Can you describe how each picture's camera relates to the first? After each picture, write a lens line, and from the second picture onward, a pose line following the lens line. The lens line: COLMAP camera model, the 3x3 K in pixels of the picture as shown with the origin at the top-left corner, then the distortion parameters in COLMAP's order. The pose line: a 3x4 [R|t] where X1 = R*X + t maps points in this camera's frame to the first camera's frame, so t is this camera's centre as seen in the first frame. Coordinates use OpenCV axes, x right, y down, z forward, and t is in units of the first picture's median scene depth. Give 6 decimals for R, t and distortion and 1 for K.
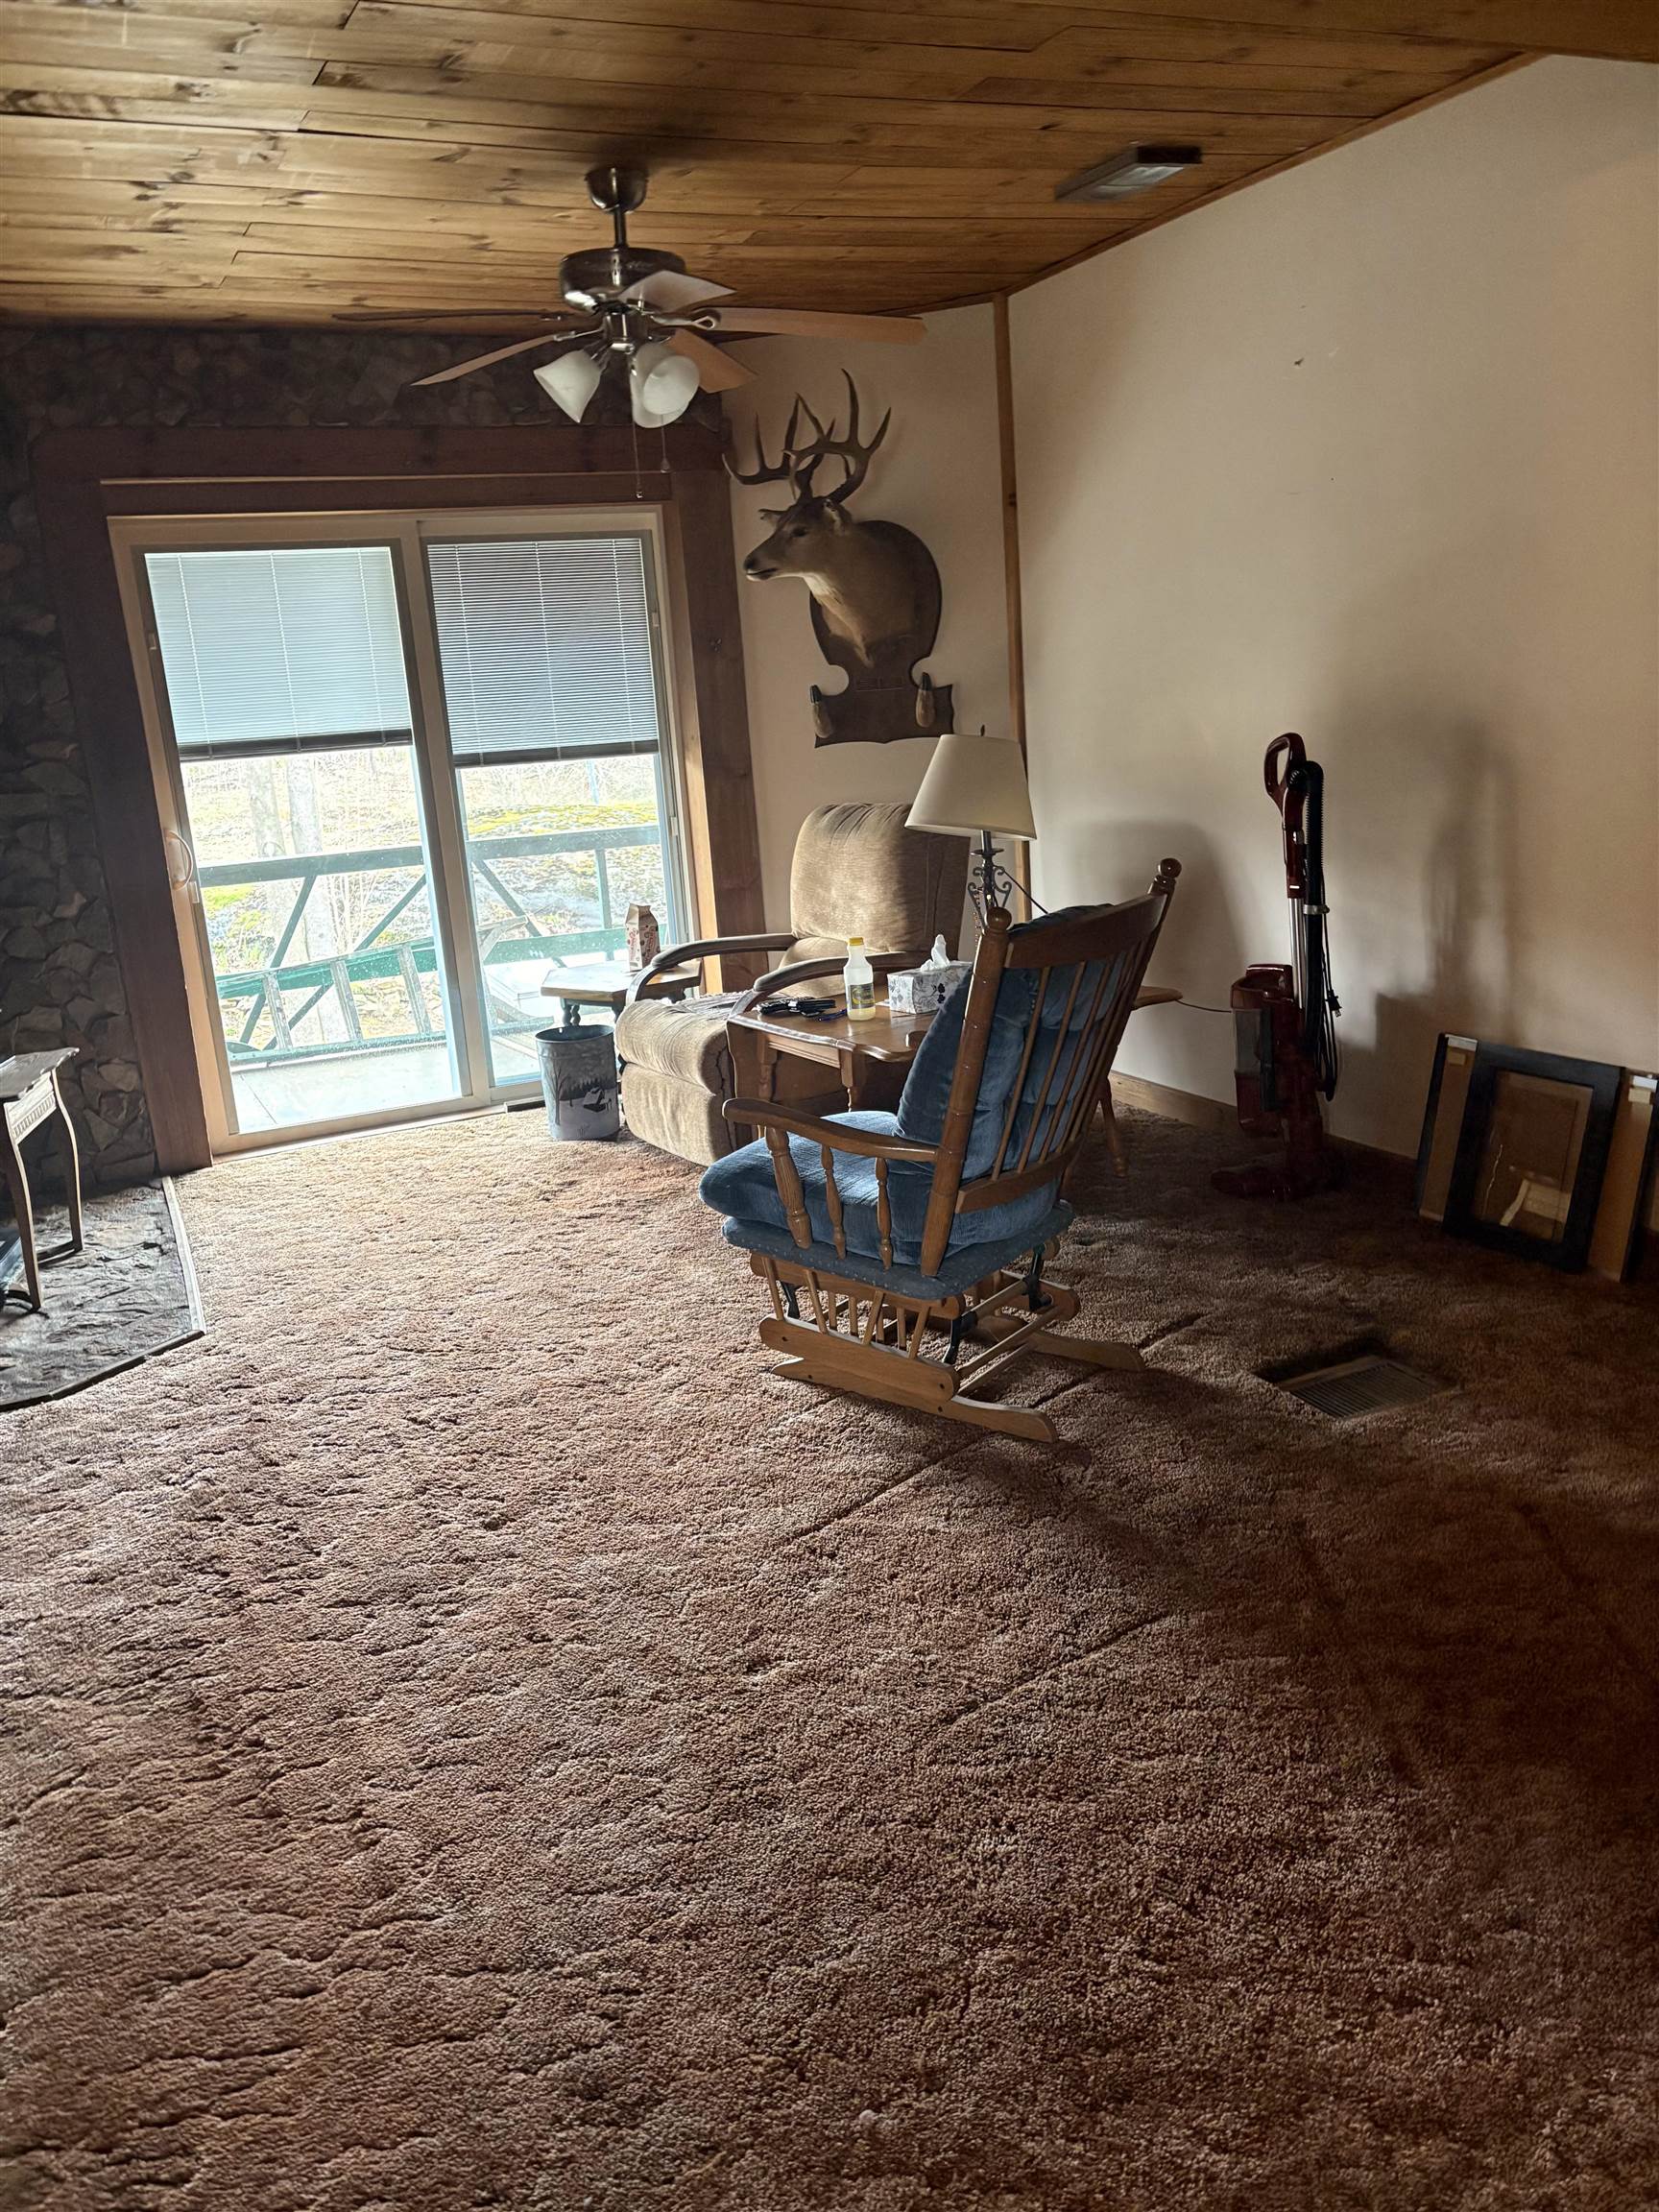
lens RADIAL K [[1695.8, 0, 827.1], [0, 1695.8, 1107.7], [0, 0, 1]] dist [0.040264, -0.014709]
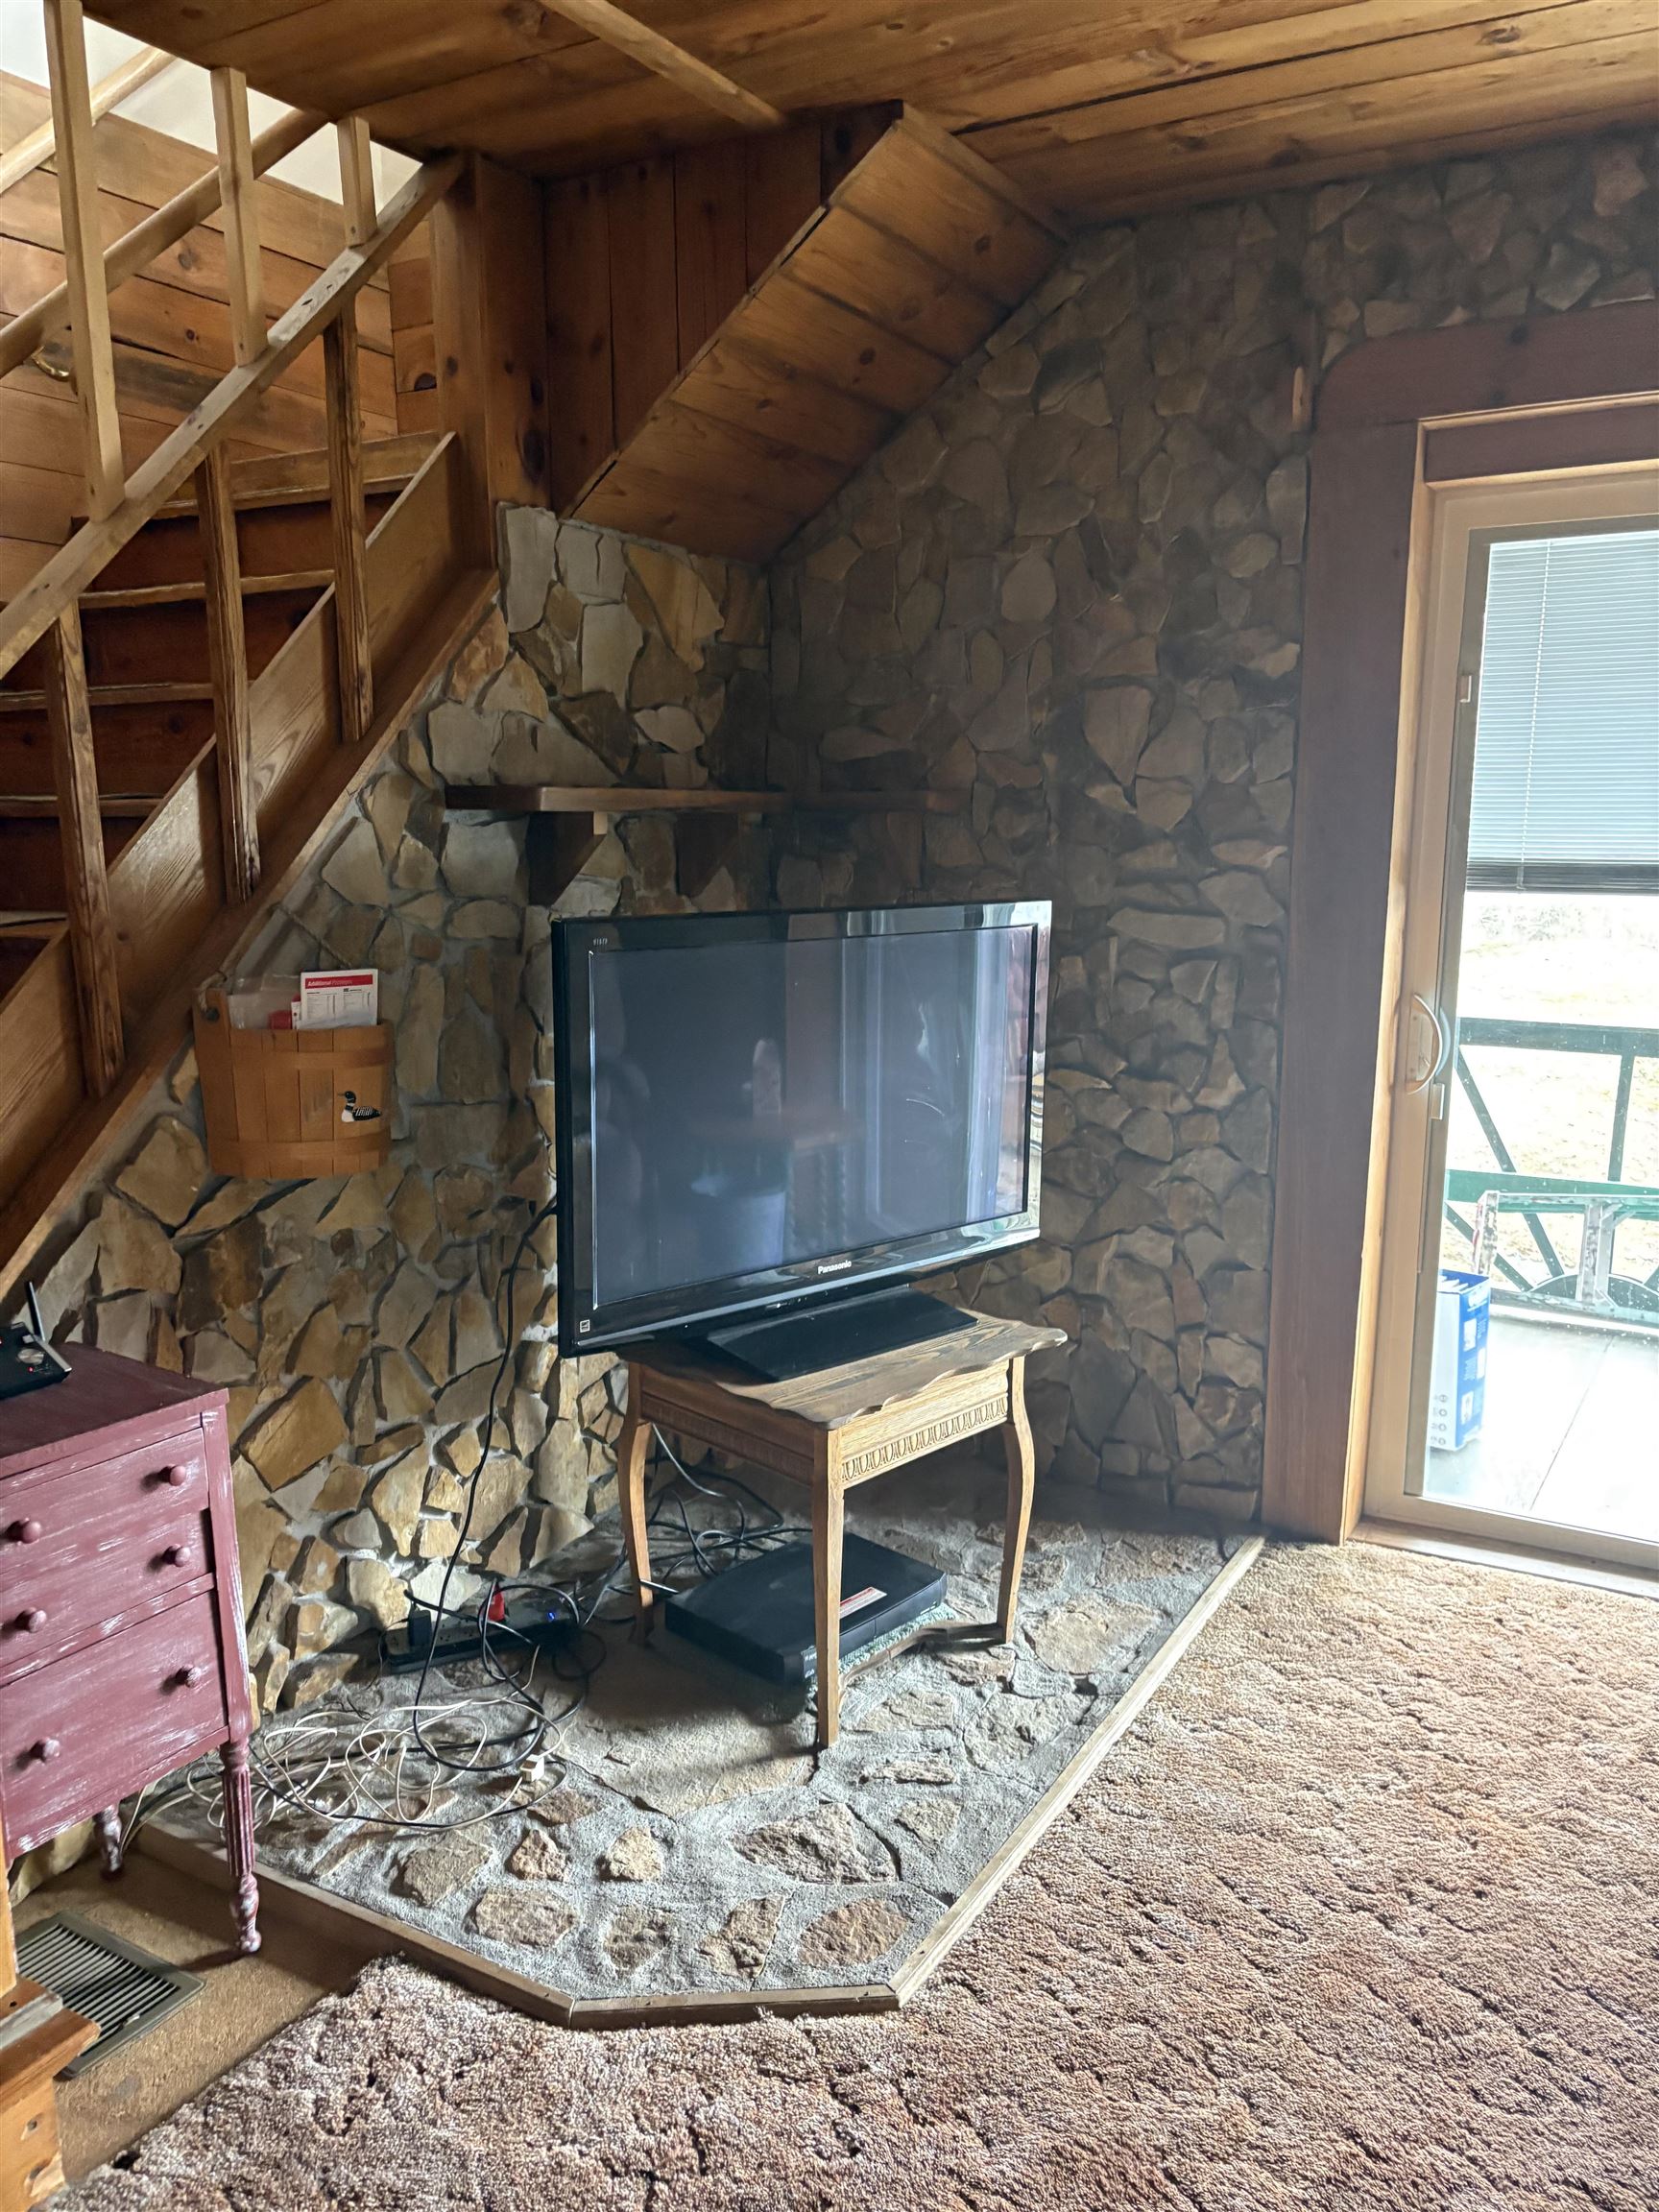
lens RADIAL K [[1695.8, 0, 824.7], [0, 1695.8, 1105.5], [0, 0, 1]] dist [0.040264, -0.014709]
pose [[0.583162, 0.209425, -0.784897, -0.025686], [-0.243259, 0.966881, 0.077244, -0.129691], [0.775079, 0.145887, 0.614792, 0.503302]]
